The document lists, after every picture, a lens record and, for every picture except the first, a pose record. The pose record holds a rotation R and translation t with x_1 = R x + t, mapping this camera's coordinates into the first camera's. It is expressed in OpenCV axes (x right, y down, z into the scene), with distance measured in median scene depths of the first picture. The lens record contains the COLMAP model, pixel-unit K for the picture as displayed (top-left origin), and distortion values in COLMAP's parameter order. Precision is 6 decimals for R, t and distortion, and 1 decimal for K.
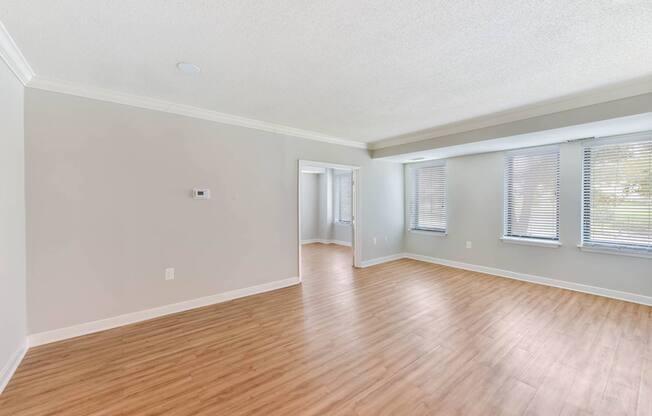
lens RADIAL K [[259.7, 0, 328.0], [0, 259.7, 200.4], [0, 0, 1]] dist [0.000036, 0.000012]
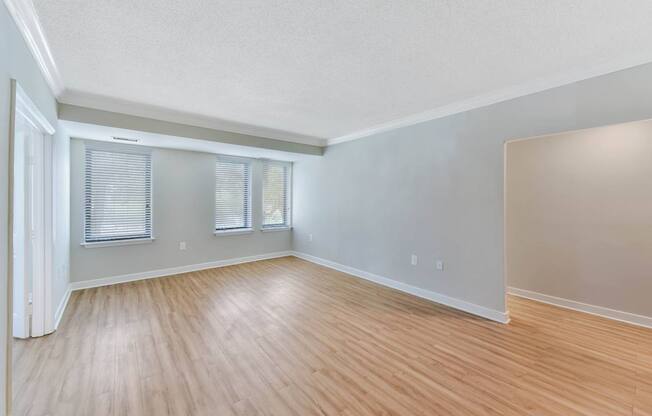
lens RADIAL K [[259.7, 0, 328.0], [0, 259.7, 200.4], [0, 0, 1]] dist [0.000036, 0.000012]
pose [[-0.021848, -0.003235, 0.999756, -0.749016], [-0.004114, 0.999987, 0.003146, 0.004824], [-0.999753, -0.004044, -0.021861, 0.921017]]
